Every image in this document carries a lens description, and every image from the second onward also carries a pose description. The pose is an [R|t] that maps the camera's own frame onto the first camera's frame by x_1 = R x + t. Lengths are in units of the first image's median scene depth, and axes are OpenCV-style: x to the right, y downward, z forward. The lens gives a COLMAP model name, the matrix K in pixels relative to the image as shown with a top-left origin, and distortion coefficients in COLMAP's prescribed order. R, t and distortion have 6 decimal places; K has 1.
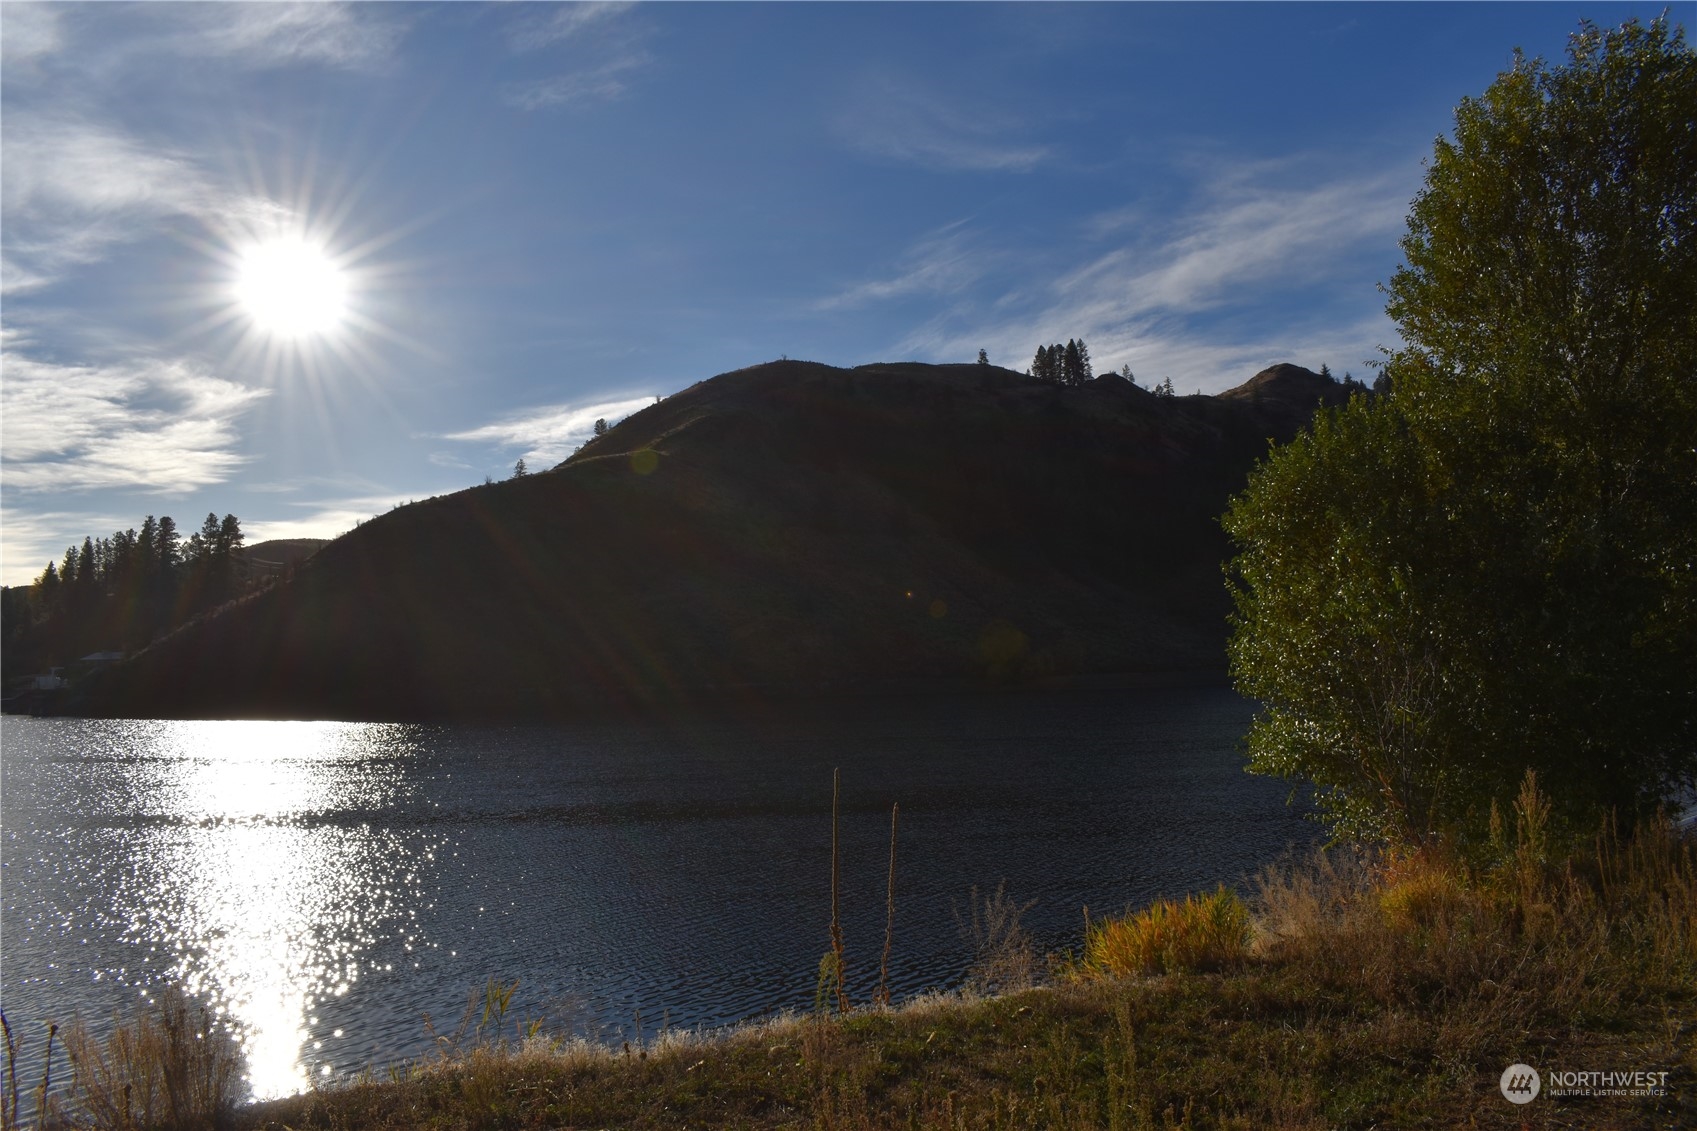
lens RADIAL K [[1343.8, 0, 845.7], [0, 1343.8, 579.5], [0, 0, 1]] dist [-0.101441, 0.015911]
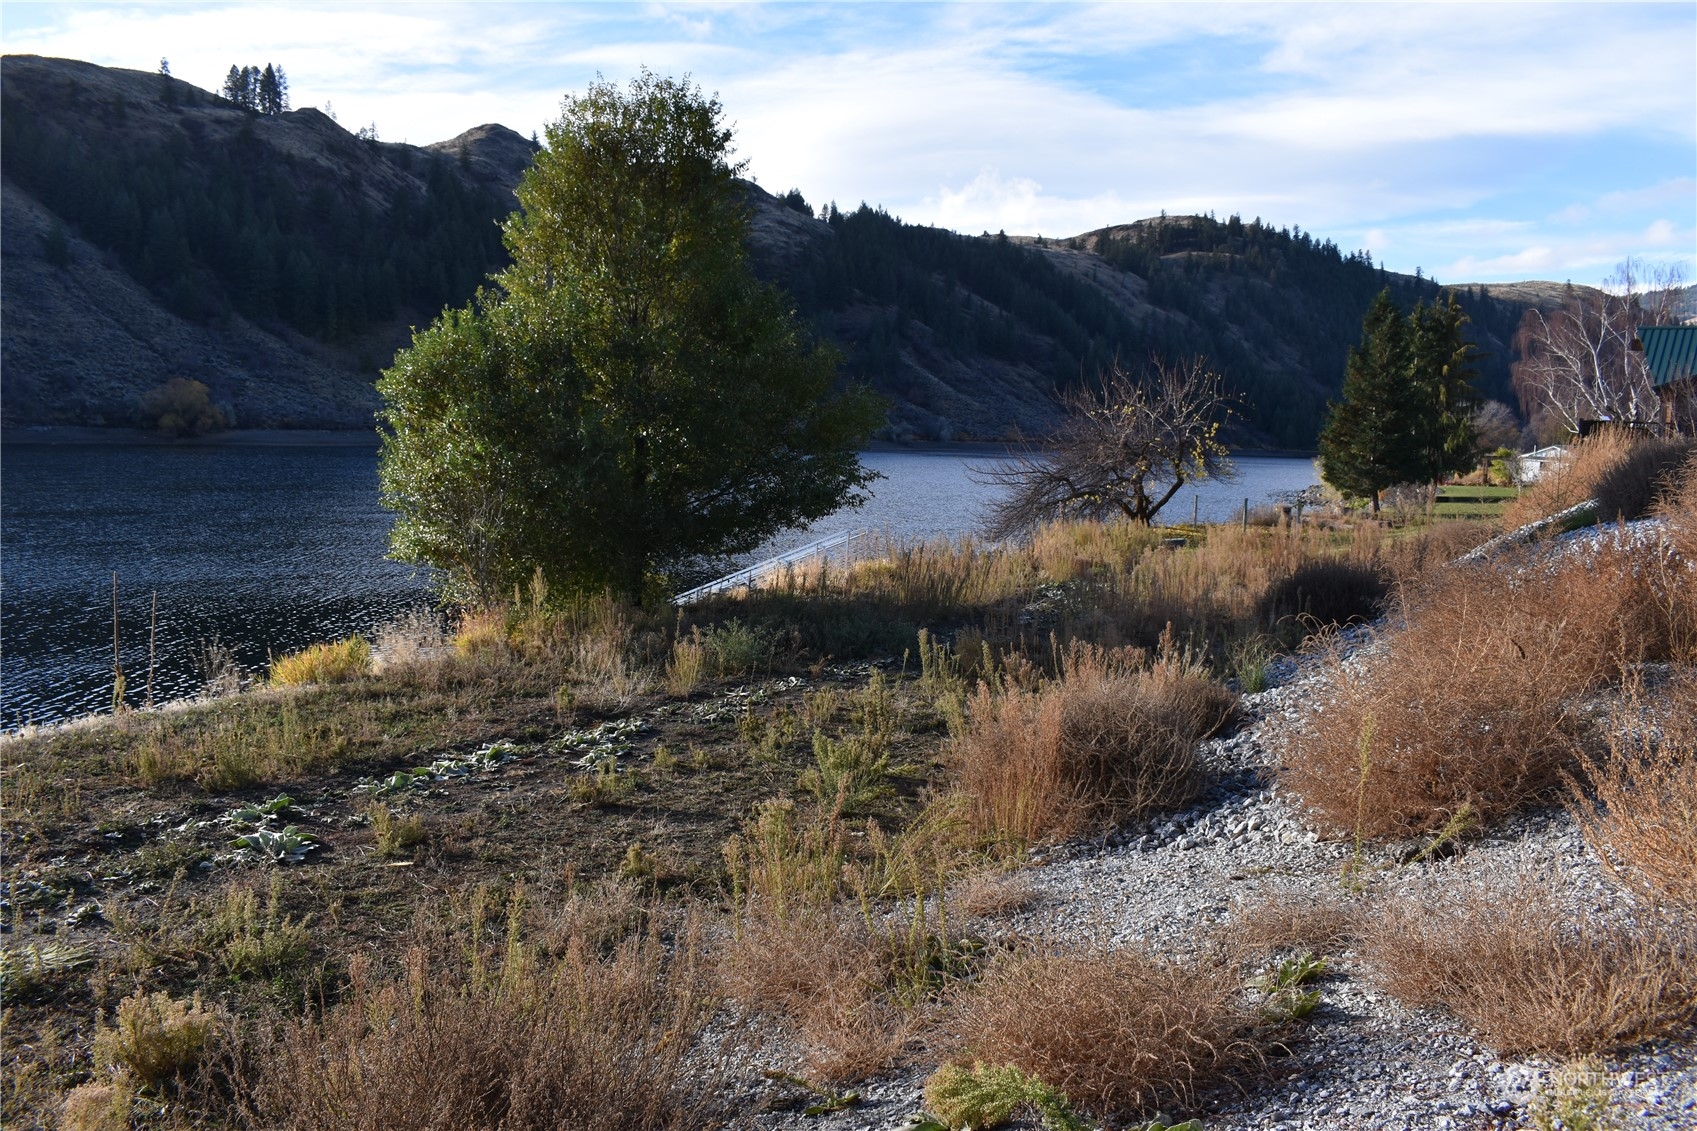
lens RADIAL K [[1343.8, 0, 851.0], [0, 1343.8, 565.7], [0, 0, 1]] dist [-0.101441, 0.015911]
pose [[0.829699, -0.010898, 0.558104, -0.132491], [-0.082379, 0.986471, 0.141731, -0.146840], [-0.552098, -0.163570, 0.817577, -0.710588]]
